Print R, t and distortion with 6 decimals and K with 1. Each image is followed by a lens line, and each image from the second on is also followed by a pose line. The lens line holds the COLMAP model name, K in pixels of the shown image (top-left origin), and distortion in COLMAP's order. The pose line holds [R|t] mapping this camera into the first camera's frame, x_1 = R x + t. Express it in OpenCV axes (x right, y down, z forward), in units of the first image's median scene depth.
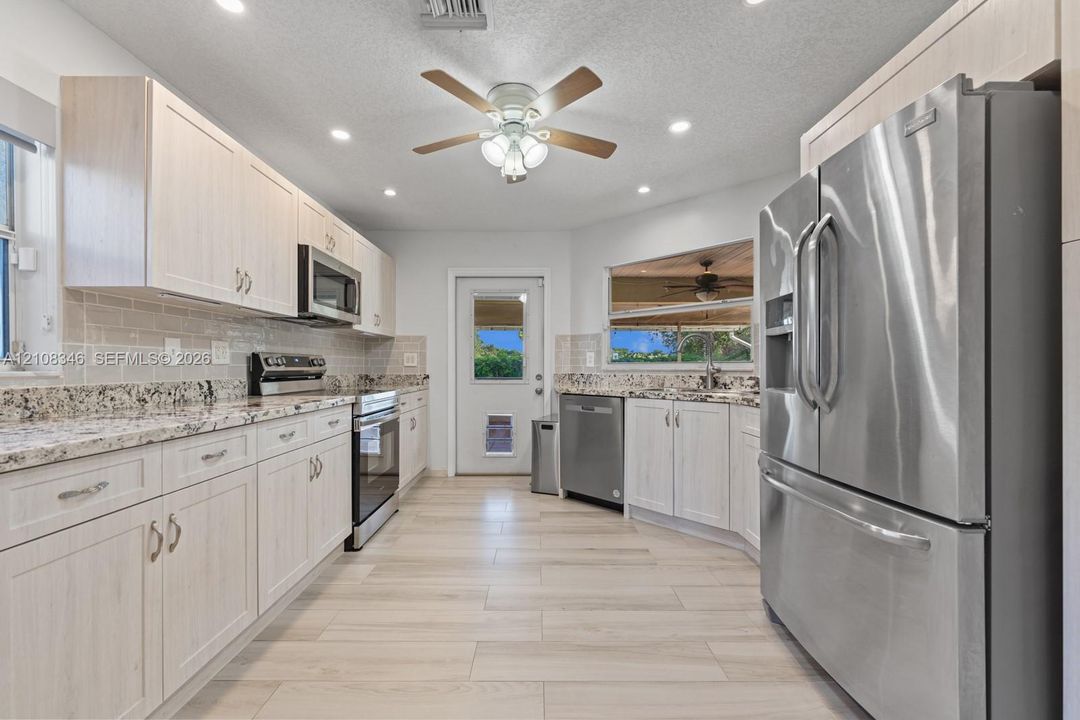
lens RADIAL K [[434.5, 0, 539.3], [0, 434.5, 363.4], [0, 0, 1]] dist [-0.001565, 0.000016]
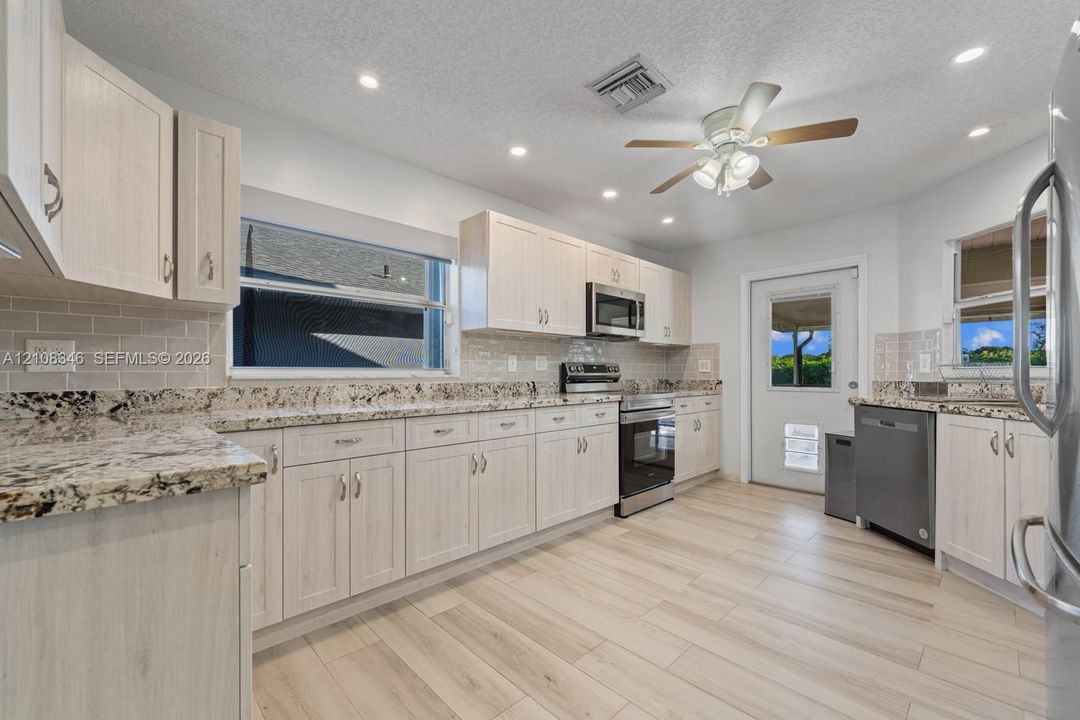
lens RADIAL K [[434.5, 0, 539.3], [0, 434.5, 368.2], [0, 0, 1]] dist [-0.001565, 0.000016]
pose [[0.699330, -0.006515, -0.714769, 0.317230], [0.004959, 0.999979, -0.004262, -0.000756], [0.714782, -0.000564, 0.699347, -0.059968]]
